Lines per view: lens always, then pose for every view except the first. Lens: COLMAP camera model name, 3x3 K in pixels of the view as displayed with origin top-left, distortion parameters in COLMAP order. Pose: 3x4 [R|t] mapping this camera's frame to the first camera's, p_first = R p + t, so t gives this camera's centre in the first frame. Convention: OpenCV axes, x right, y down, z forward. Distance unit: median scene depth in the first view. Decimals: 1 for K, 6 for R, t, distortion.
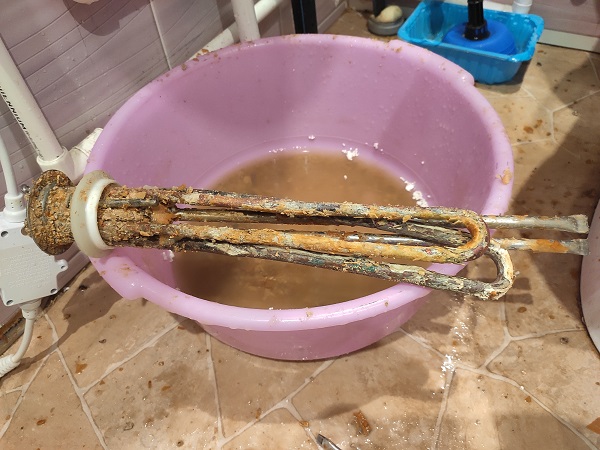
lens RADIAL K [[440.2, 0, 300.0], [0, 440.2, 225.0], [0, 0, 1]] dist [0.051737, -0.077801]
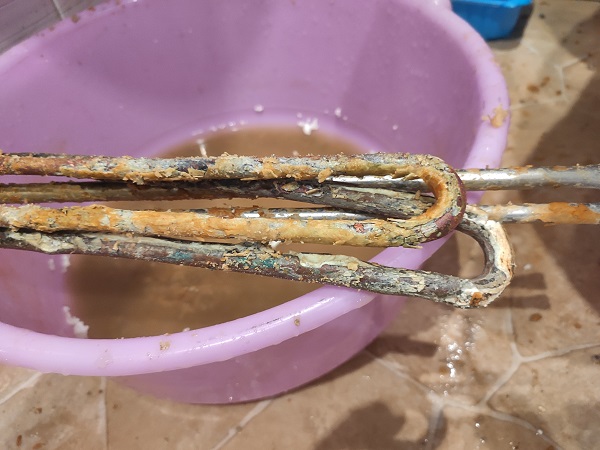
lens RADIAL K [[448.3, 0, 300.0], [0, 448.3, 225.0], [0, 0, 1]] dist [0.008186, -0.033158]
pose [[0.998701, -0.044856, -0.024182, 0.153759], [0.044286, 0.998740, -0.023601, 0.044859], [0.025210, 0.022499, 0.999429, 0.281578]]
